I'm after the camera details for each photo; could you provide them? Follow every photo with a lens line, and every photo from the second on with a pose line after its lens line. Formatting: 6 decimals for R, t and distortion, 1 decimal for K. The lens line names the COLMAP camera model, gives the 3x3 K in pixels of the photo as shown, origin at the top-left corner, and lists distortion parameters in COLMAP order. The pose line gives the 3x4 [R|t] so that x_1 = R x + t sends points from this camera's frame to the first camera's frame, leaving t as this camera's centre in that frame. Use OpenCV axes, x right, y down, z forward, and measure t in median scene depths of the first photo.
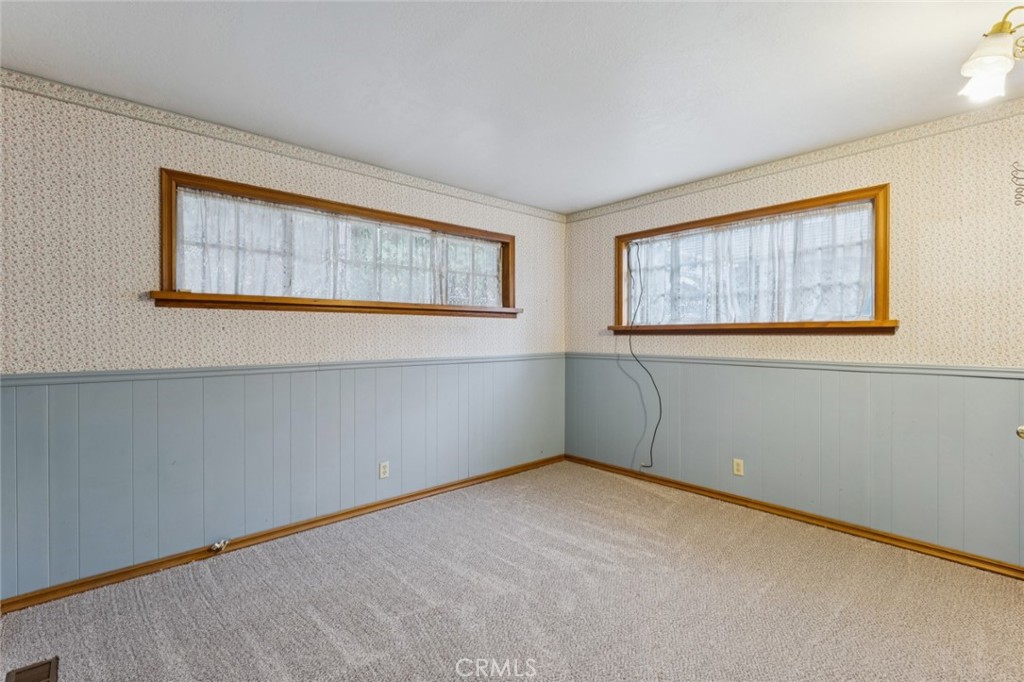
lens RADIAL K [[462.3, 0, 513.1], [0, 462.3, 335.5], [0, 0, 1]] dist [-0.007073, 0.002789]
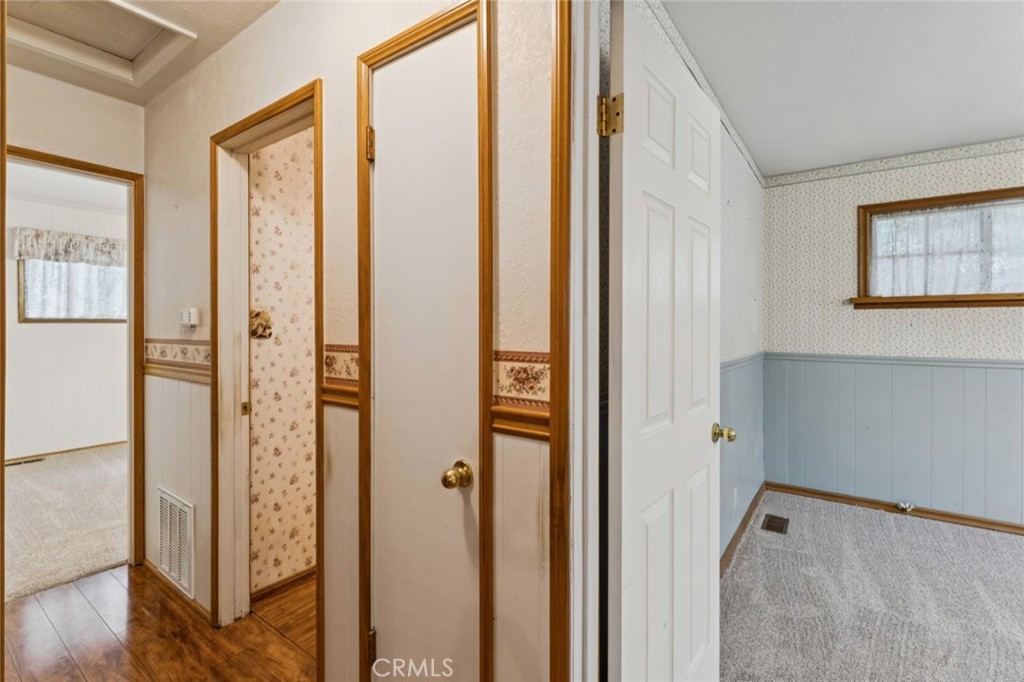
lens RADIAL K [[462.3, 0, 510.1], [0, 462.3, 329.9], [0, 0, 1]] dist [-0.007073, 0.002789]
pose [[0.203133, 0.004897, -0.979139, 0.323745], [-0.005886, 0.999976, 0.003780, -0.000717], [0.979133, 0.004995, 0.203157, -0.249283]]
